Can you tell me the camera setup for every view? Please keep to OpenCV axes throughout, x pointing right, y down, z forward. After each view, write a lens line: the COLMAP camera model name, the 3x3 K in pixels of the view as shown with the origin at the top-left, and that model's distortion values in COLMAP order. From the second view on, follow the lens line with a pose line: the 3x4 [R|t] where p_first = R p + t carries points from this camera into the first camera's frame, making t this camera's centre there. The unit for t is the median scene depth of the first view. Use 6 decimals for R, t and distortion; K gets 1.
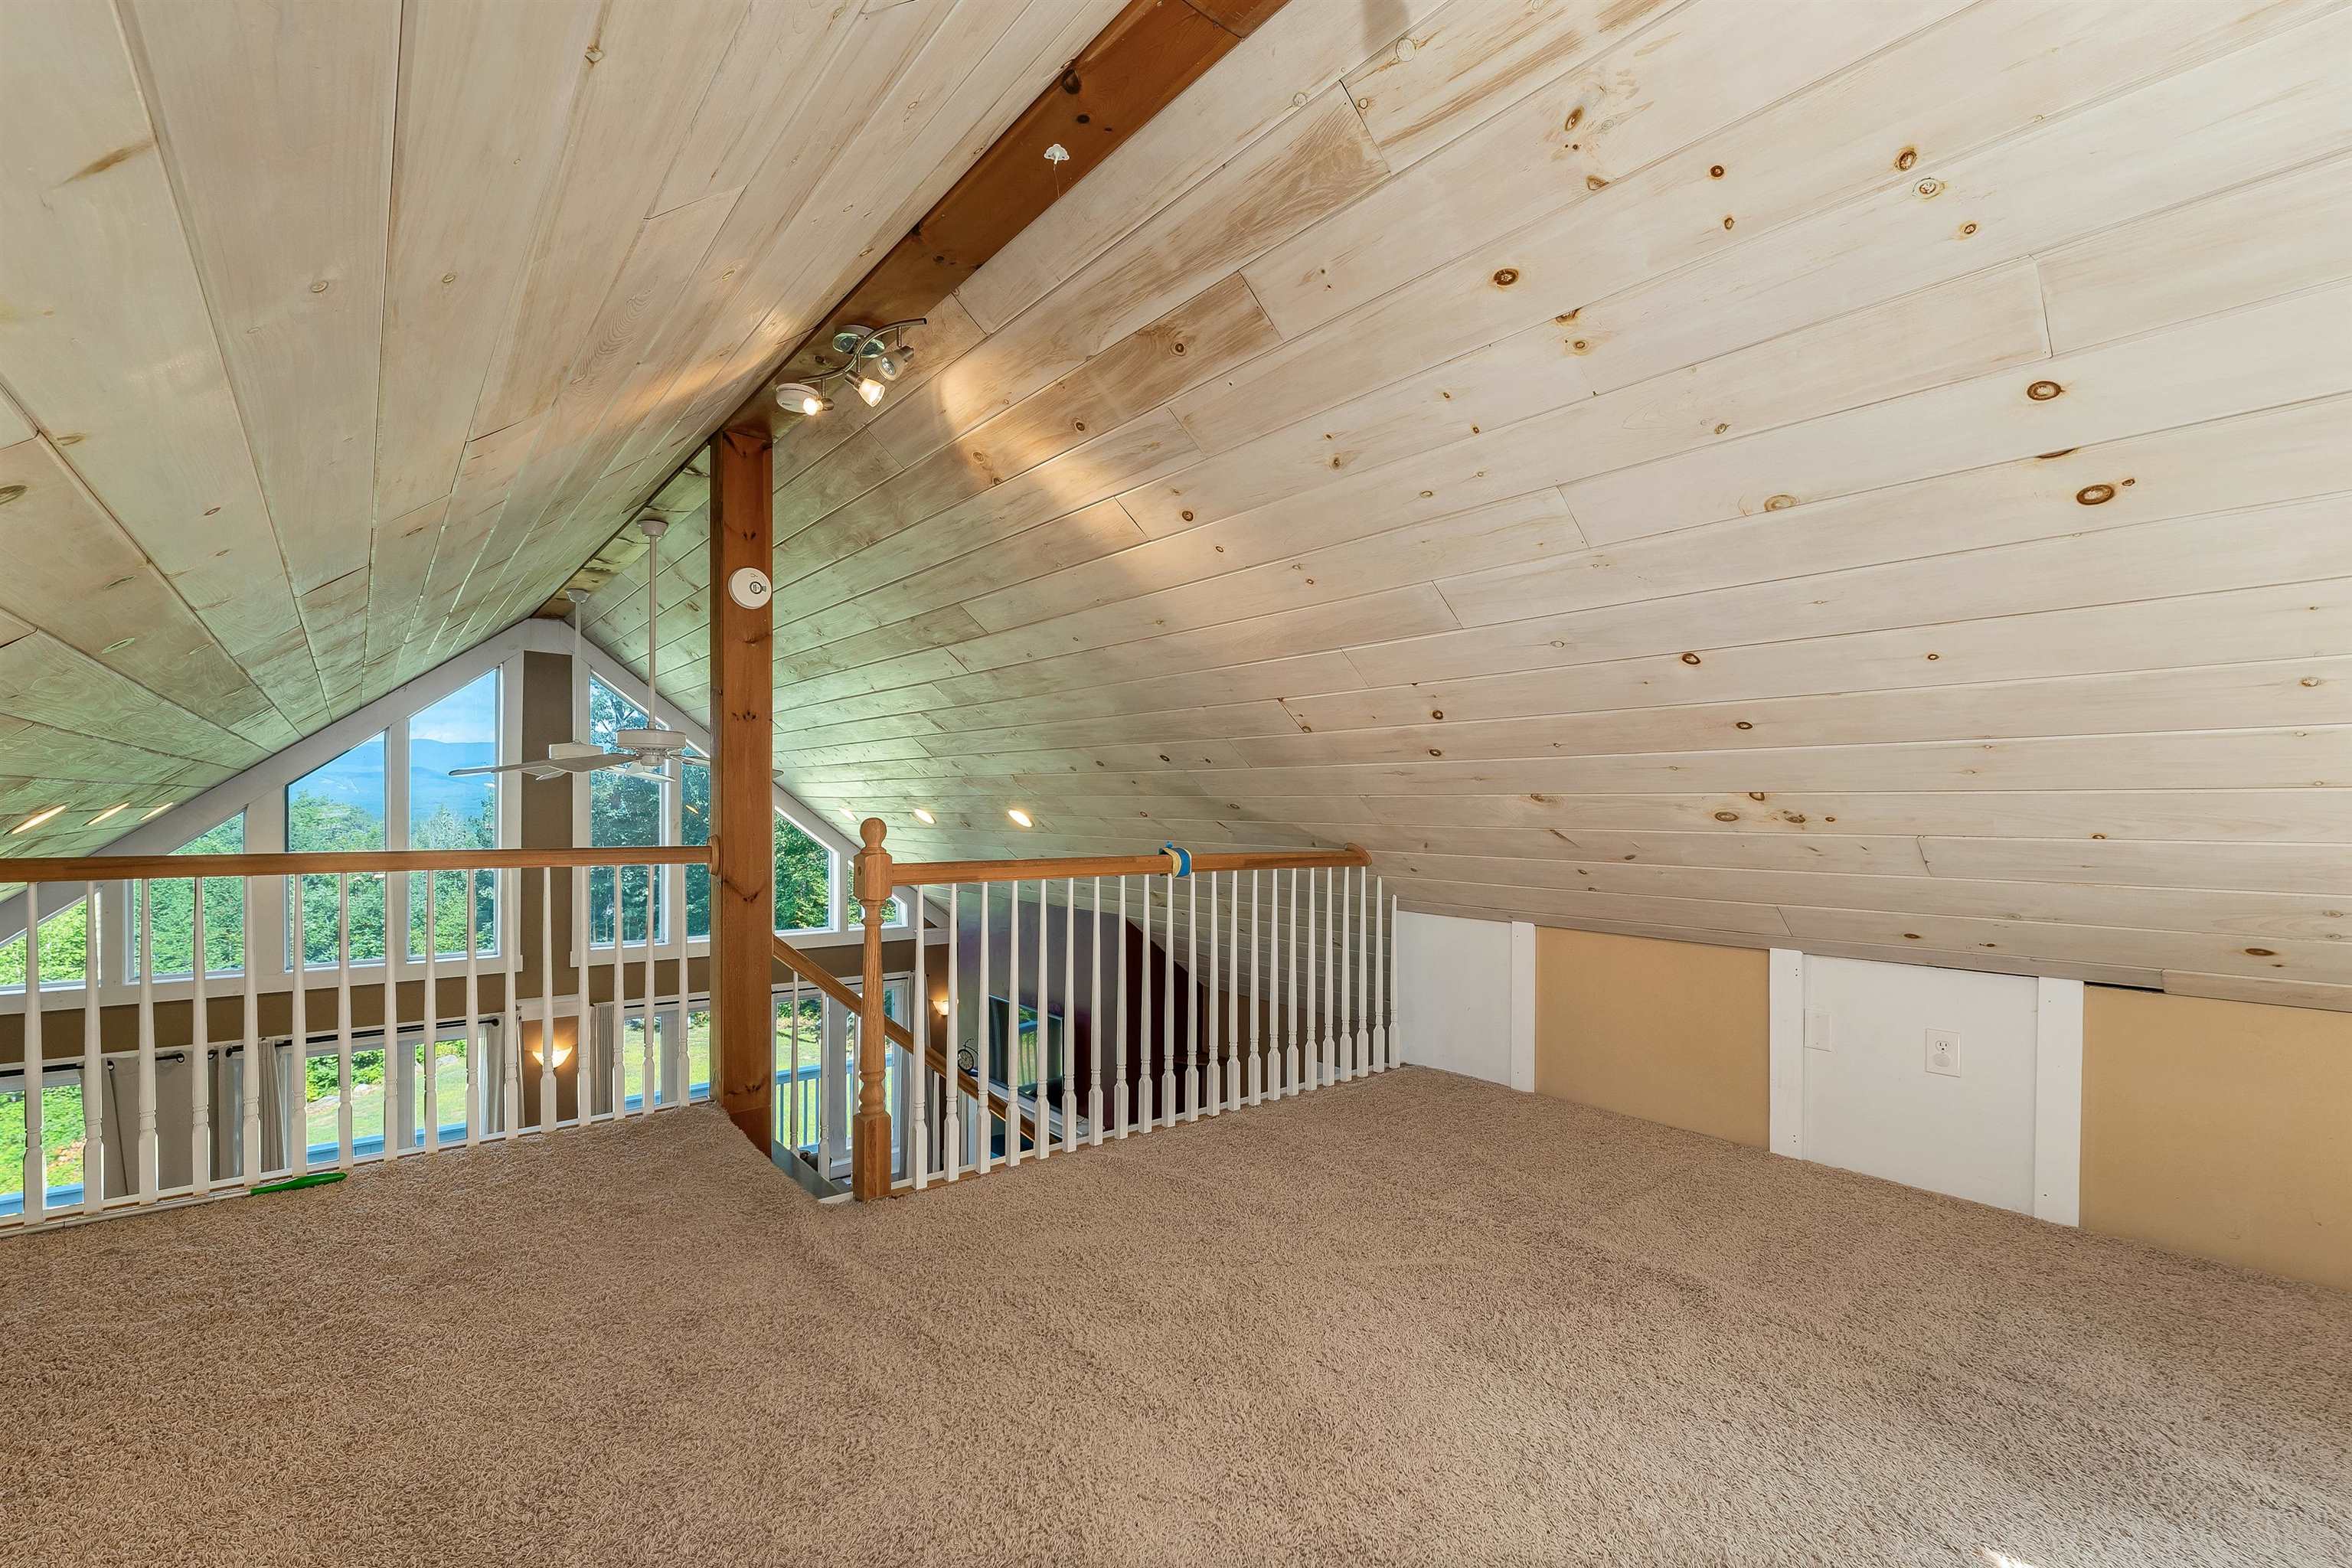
lens RADIAL K [[987.1, 0, 1166.7], [0, 987.1, 795.4], [0, 0, 1]] dist [-0.001074, -0.000047]
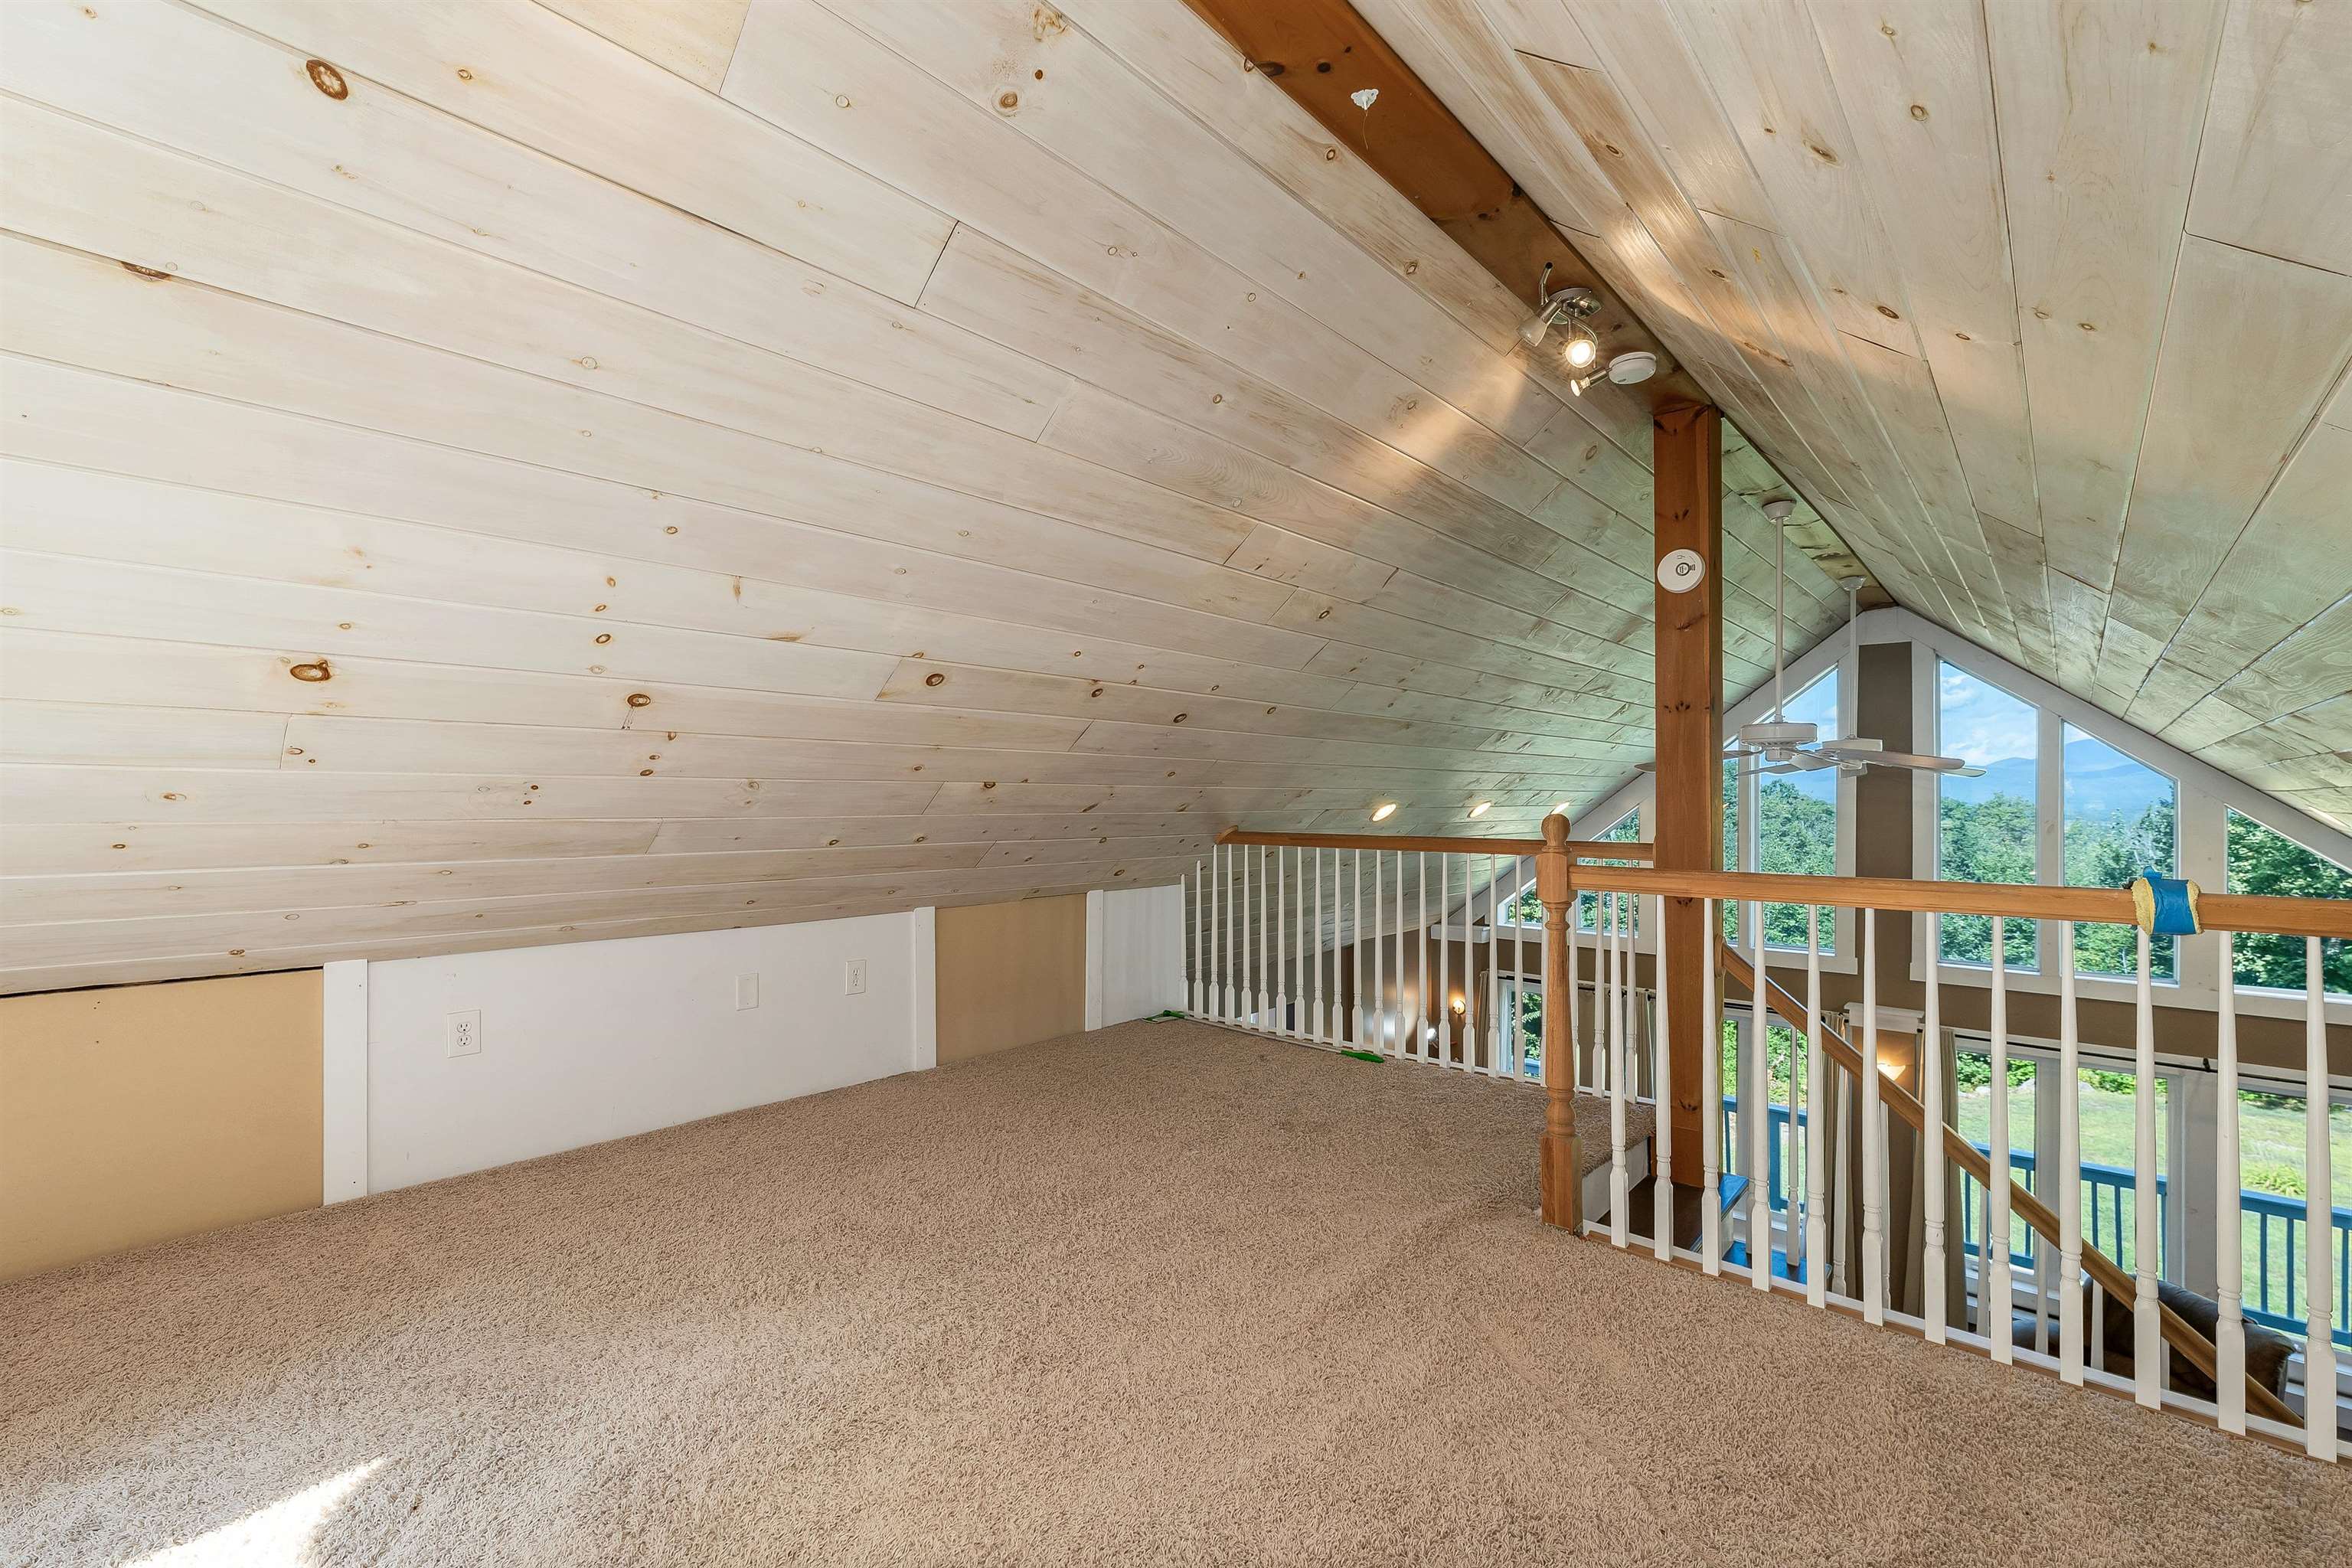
lens RADIAL K [[987.1, 0, 1166.7], [0, 987.1, 795.4], [0, 0, 1]] dist [-0.001074, -0.000047]
pose [[0.143807, -0.008542, -0.989569, 0.439997], [0.007120, 0.999946, -0.007597, 0.007095], [0.989580, -0.005953, 0.143860, 0.388563]]
